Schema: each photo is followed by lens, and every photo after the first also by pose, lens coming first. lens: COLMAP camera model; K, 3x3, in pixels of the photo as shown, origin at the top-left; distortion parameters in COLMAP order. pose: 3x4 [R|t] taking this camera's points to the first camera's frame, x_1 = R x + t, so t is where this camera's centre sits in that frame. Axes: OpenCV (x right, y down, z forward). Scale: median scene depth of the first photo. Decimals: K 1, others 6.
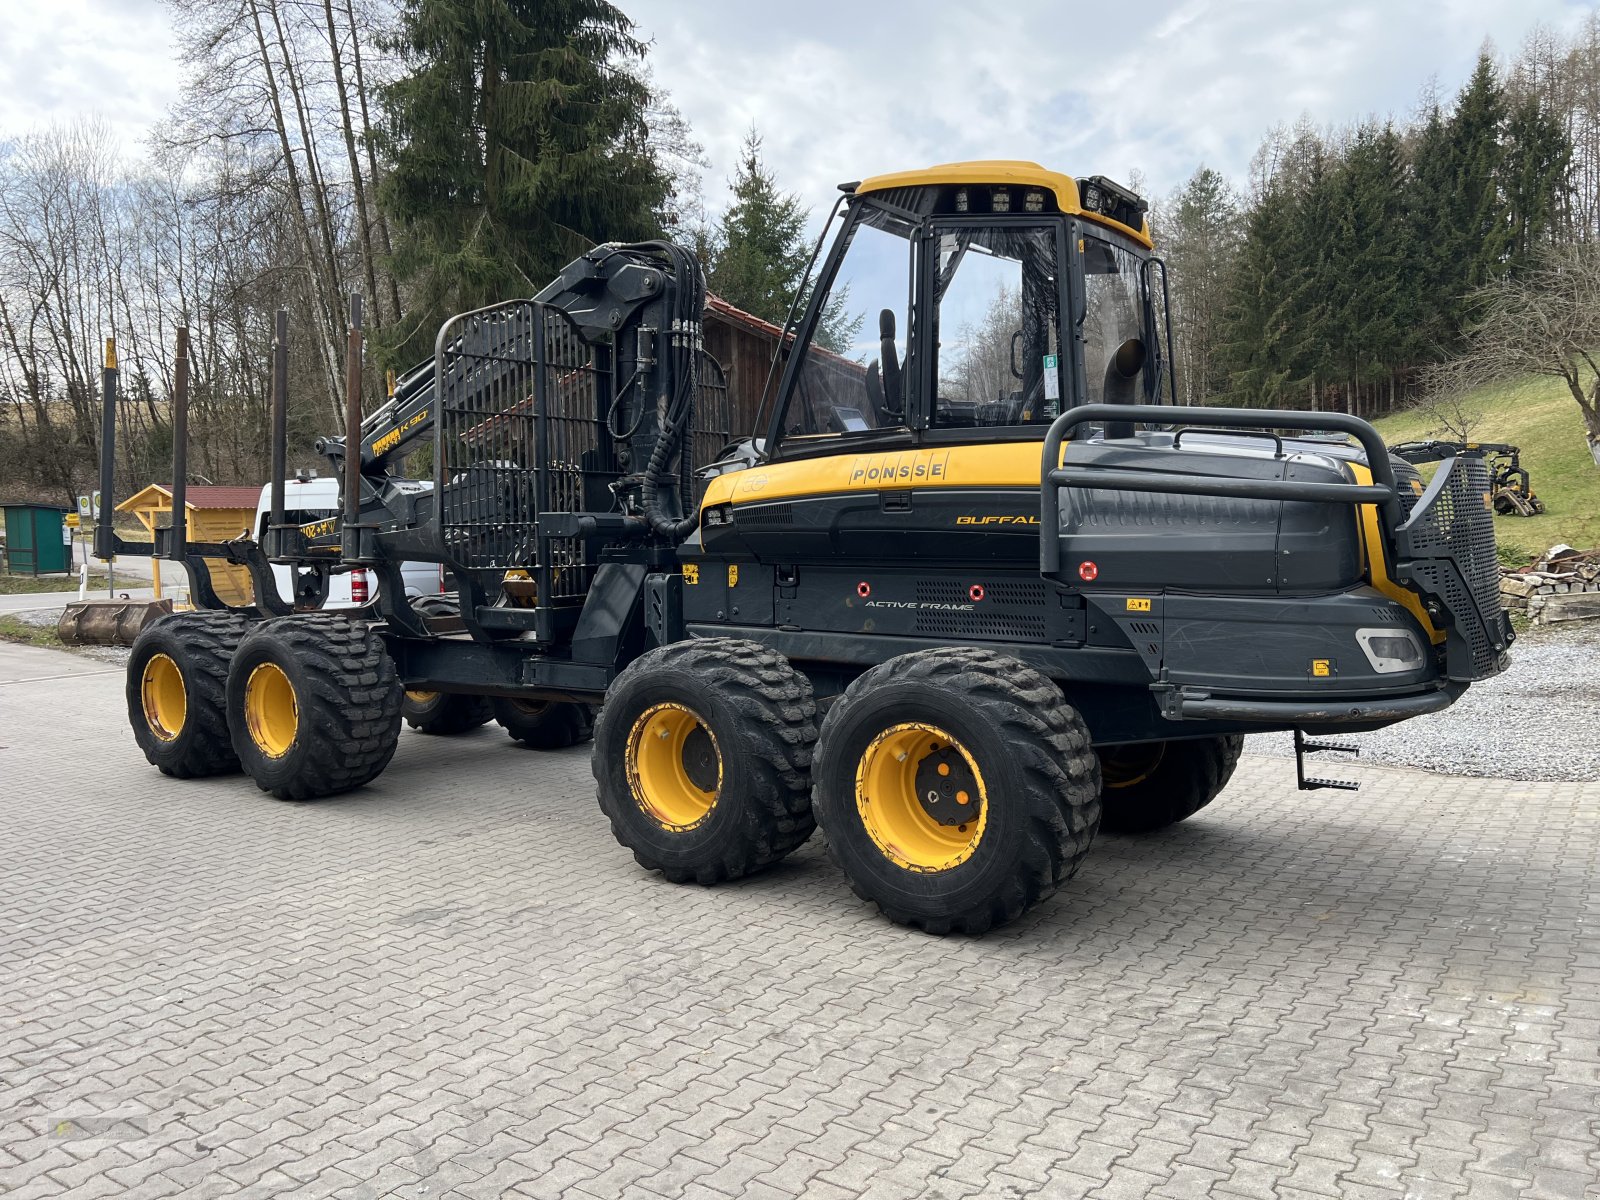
lens RADIAL K [[1201.4, 0, 806.6], [0, 1201.4, 604.3], [0, 0, 1]] dist [0.057518, -0.070919]
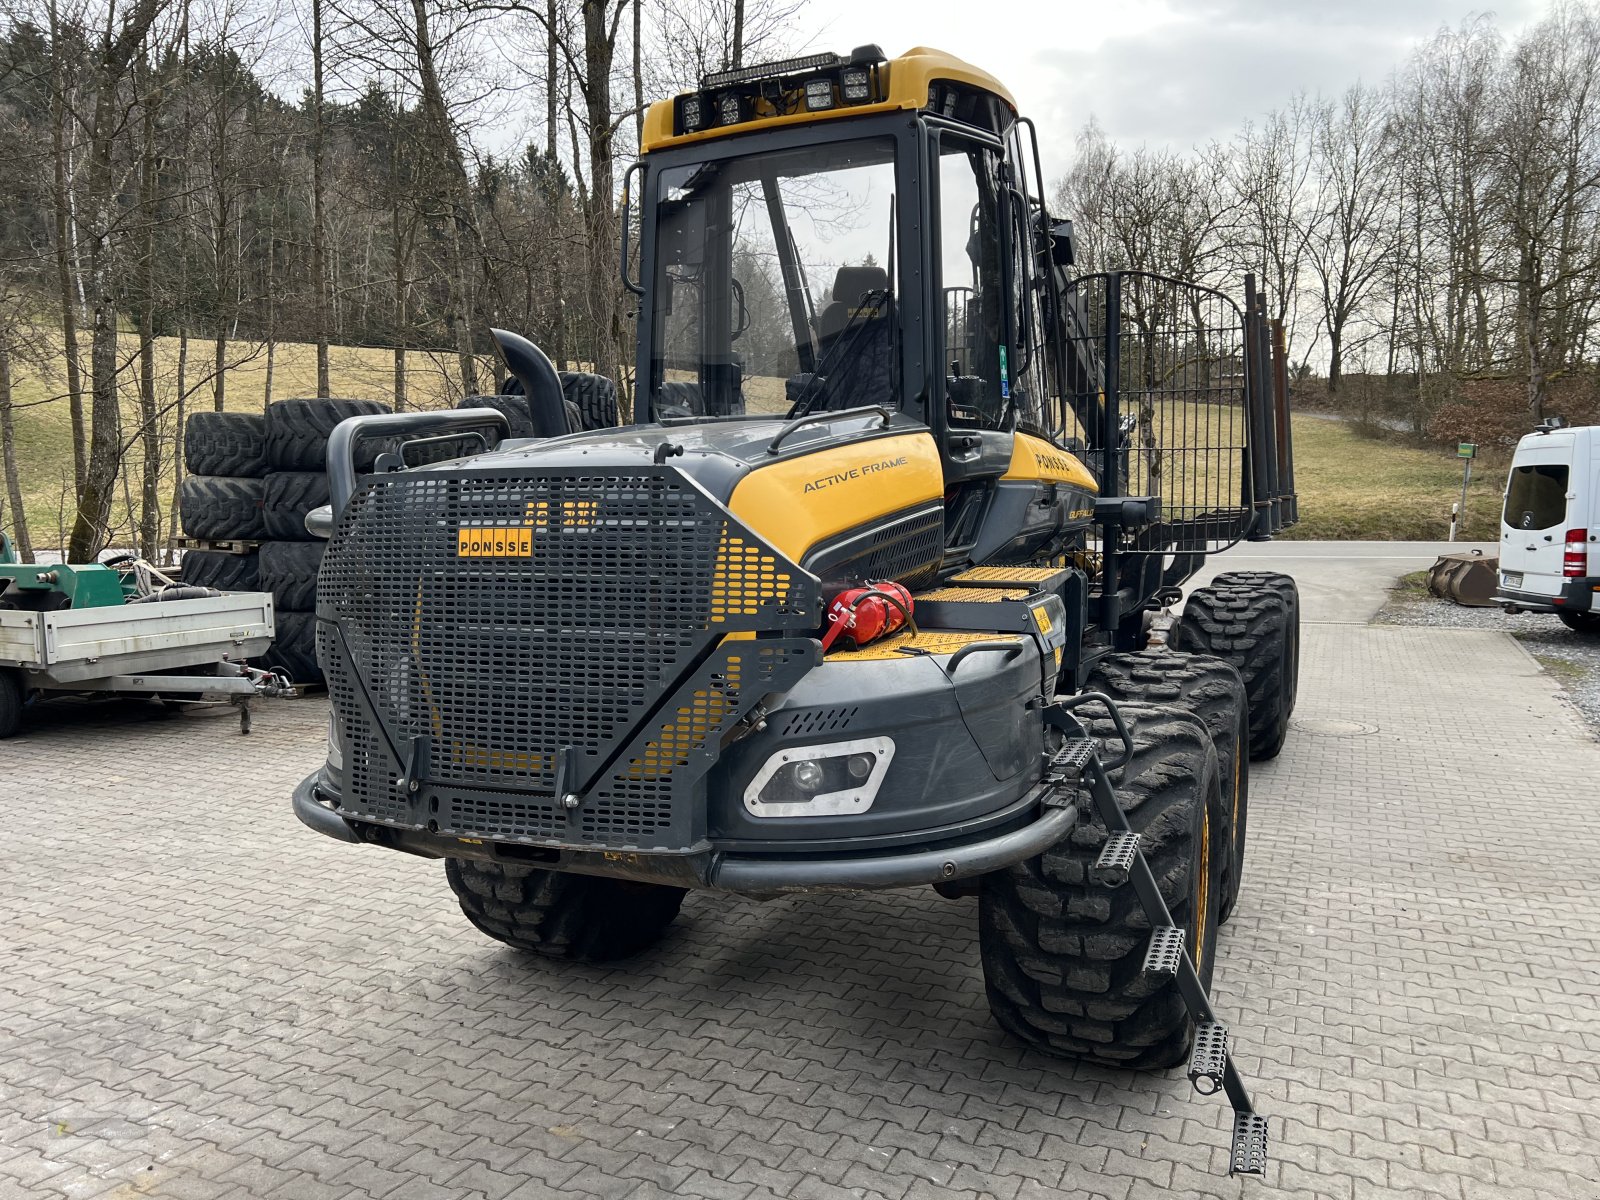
lens RADIAL K [[1210.8, 0, 793.8], [0, 1210.8, 603.5], [0, 0, 1]] dist [0.056659, -0.063161]
pose [[0.186759, 0.106319, -0.976636, 1.115794], [-0.055185, 0.993692, 0.097623, -0.116504], [0.980854, 0.035664, 0.191449, 1.004137]]
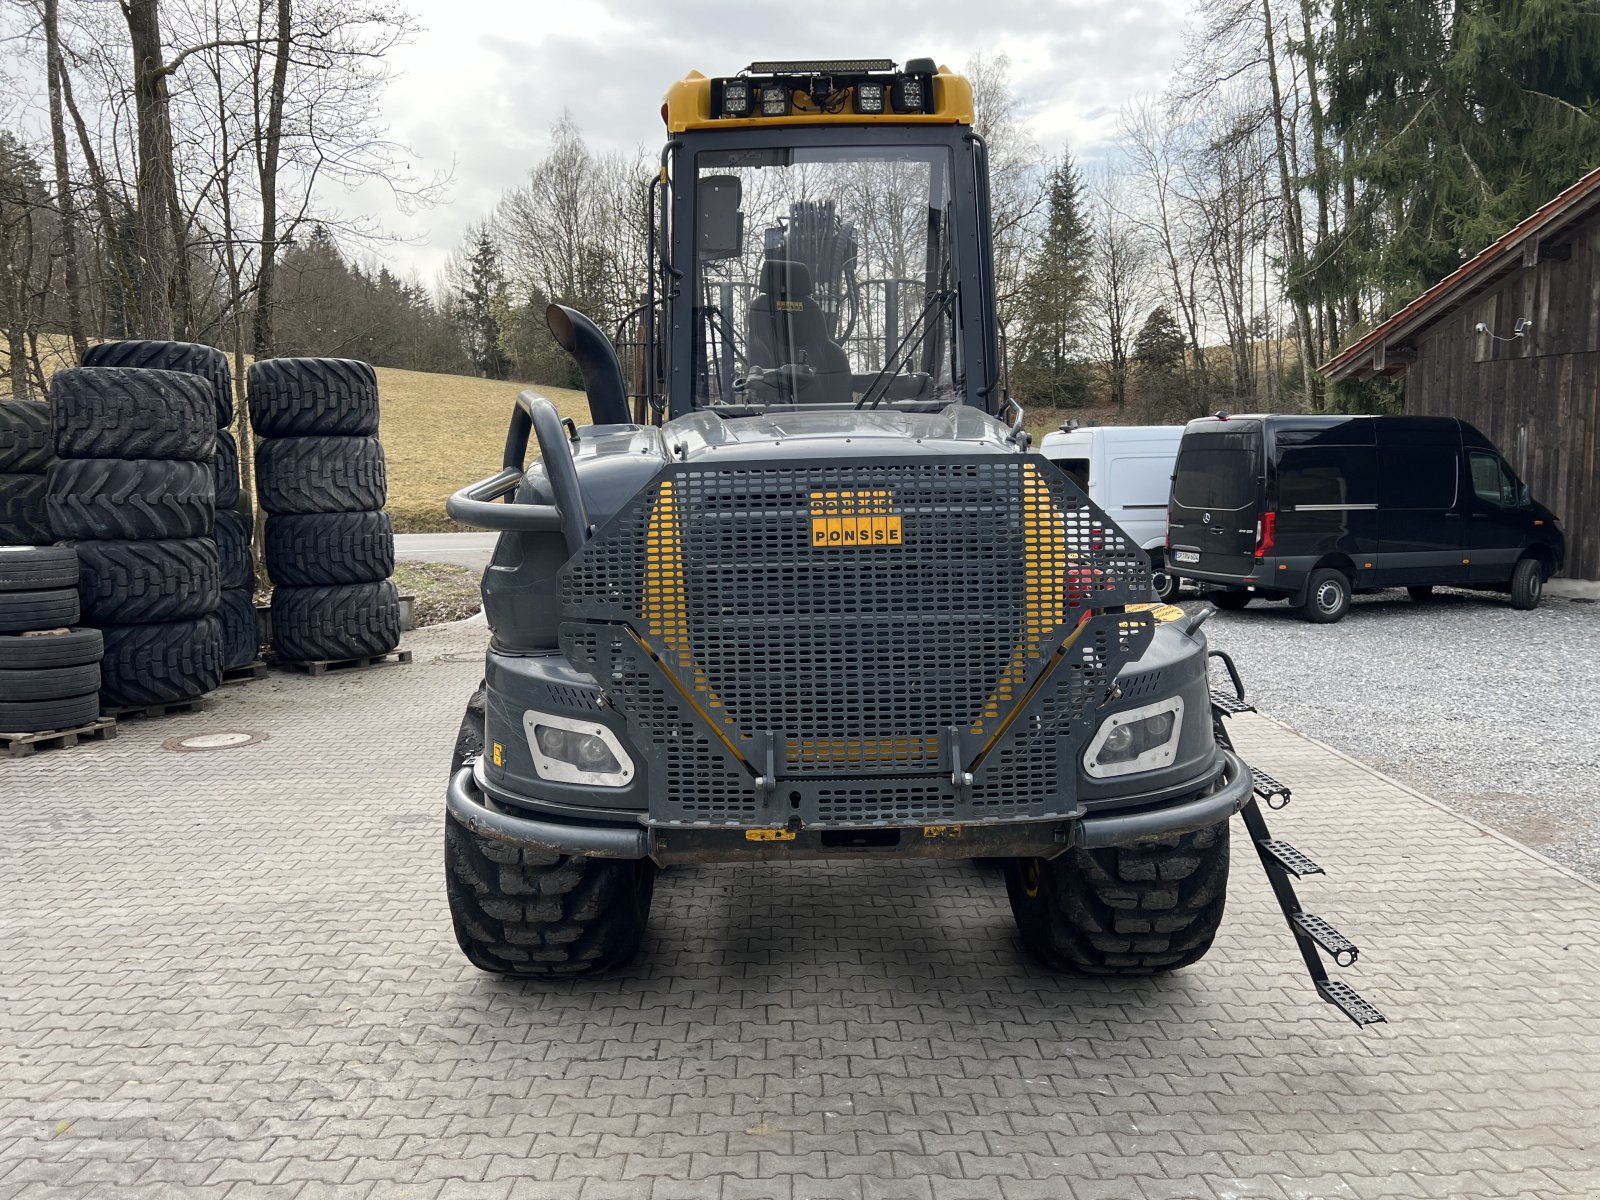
lens RADIAL K [[1207.5, 0, 800.0], [0, 1207.5, 600.0], [0, 0, 1]] dist [0.066677, -0.077416]
pose [[0.586237, 0.093824, -0.804689, 0.976293], [-0.049210, 0.995561, 0.080229, -0.094141], [0.808644, -0.007434, 0.588251, 0.631388]]
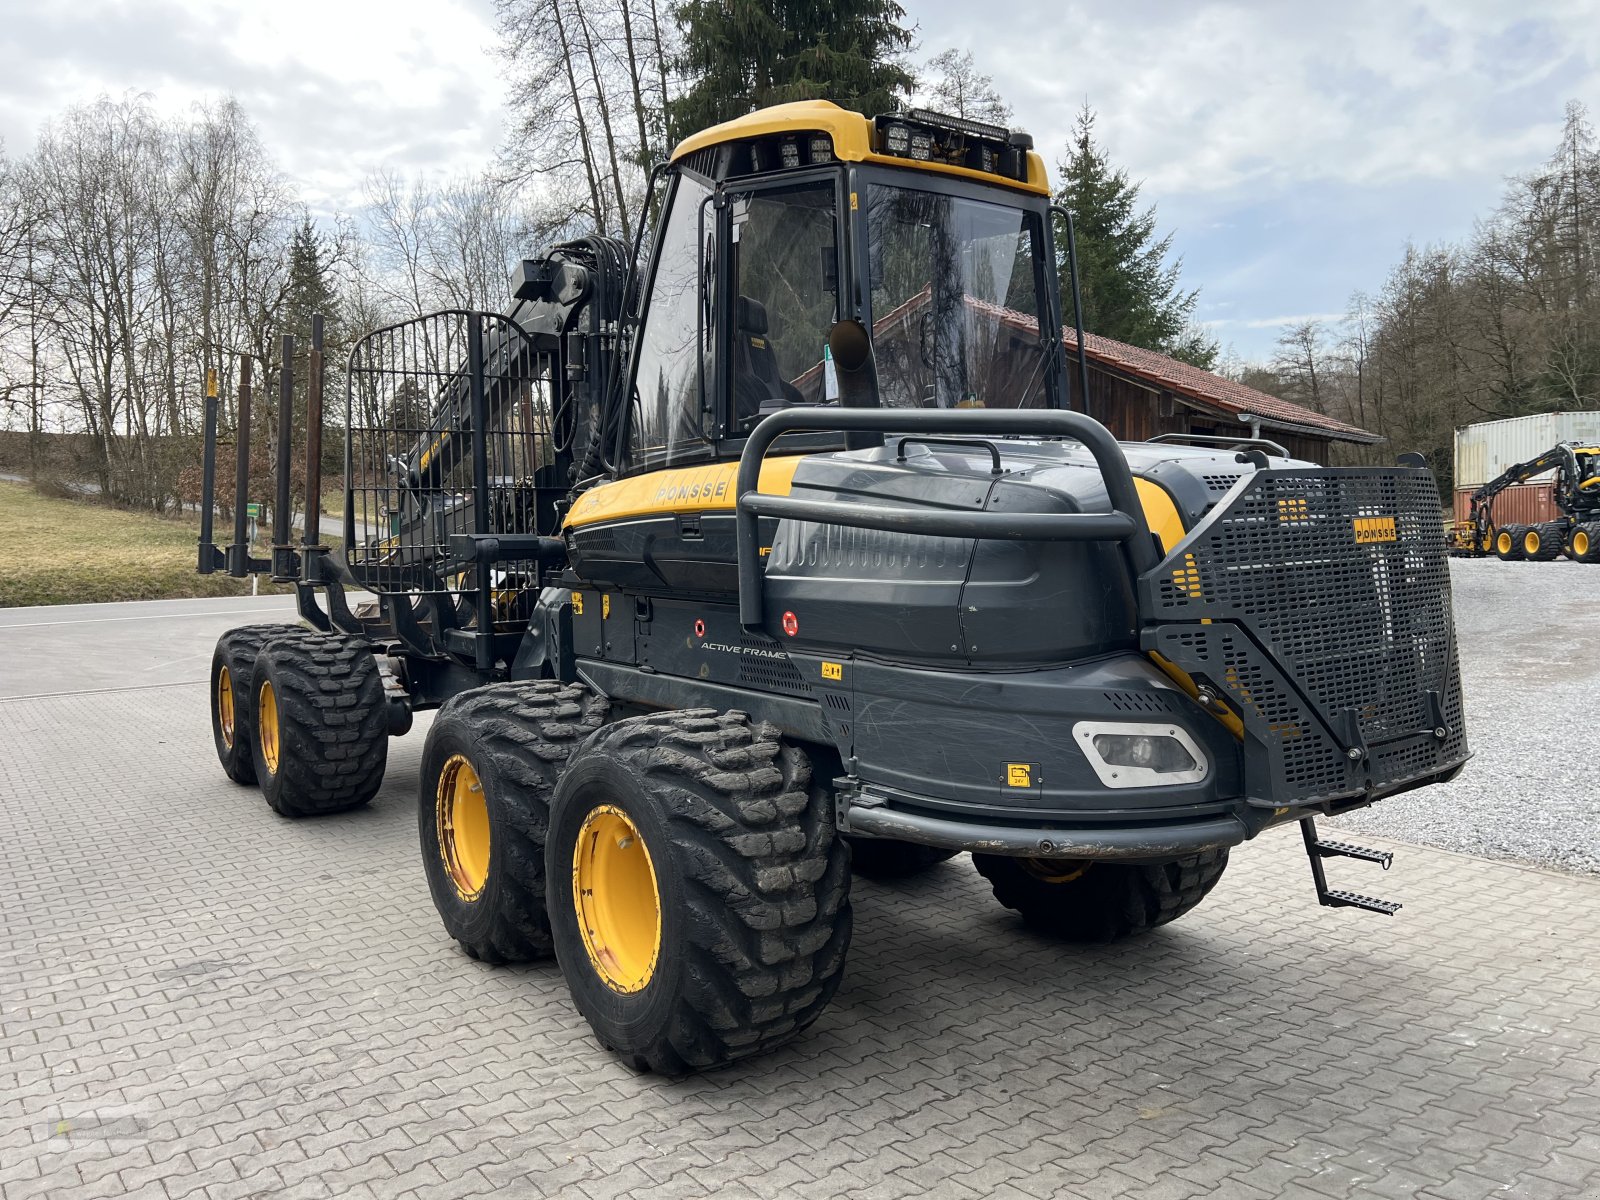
lens RADIAL K [[1203.9, 0, 792.8], [0, 1203.9, 593.7], [0, 0, 1]] dist [0.058044, -0.061683]
pose [[0.948351, 0.011661, -0.317008, 0.458070], [-0.013163, 0.999910, -0.002597, -0.042846], [0.316949, 0.006636, 0.948419, 0.260579]]
